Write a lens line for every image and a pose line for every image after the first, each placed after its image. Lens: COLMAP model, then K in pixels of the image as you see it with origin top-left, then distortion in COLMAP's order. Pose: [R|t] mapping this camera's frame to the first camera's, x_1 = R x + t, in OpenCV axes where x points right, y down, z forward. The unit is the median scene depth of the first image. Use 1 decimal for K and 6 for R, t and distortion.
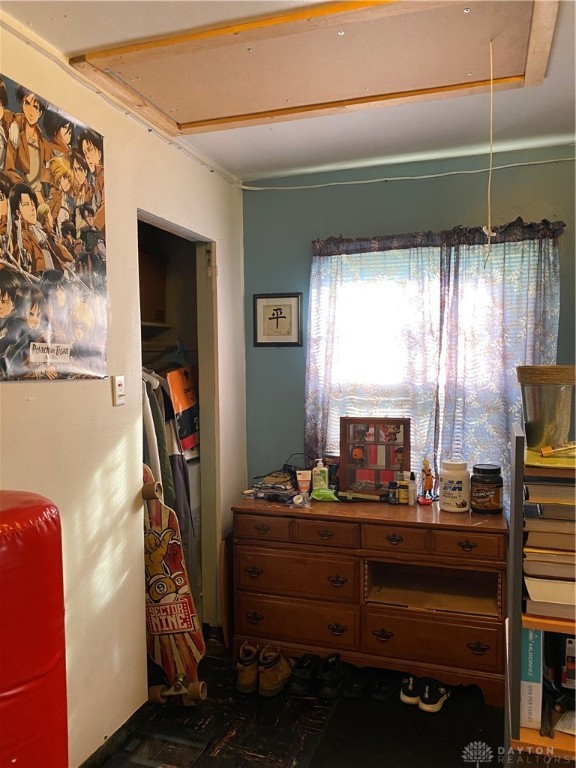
lens RADIAL K [[593.3, 0, 288.0], [0, 593.3, 384.0], [0, 0, 1]] dist [0.019494, -0.000351]
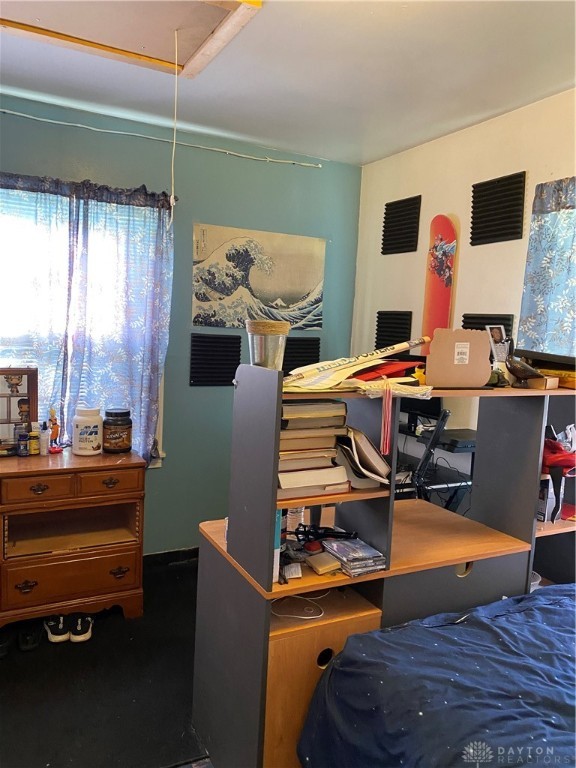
lens RADIAL K [[591.2, 0, 287.9], [0, 591.2, 376.6], [0, 0, 1]] dist [0.047772, -0.043743]
pose [[0.700889, -0.026609, 0.712774, -0.216709], [-0.018990, 0.998254, 0.055940, 0.009145], [-0.713017, -0.052743, 0.699160, 0.014724]]
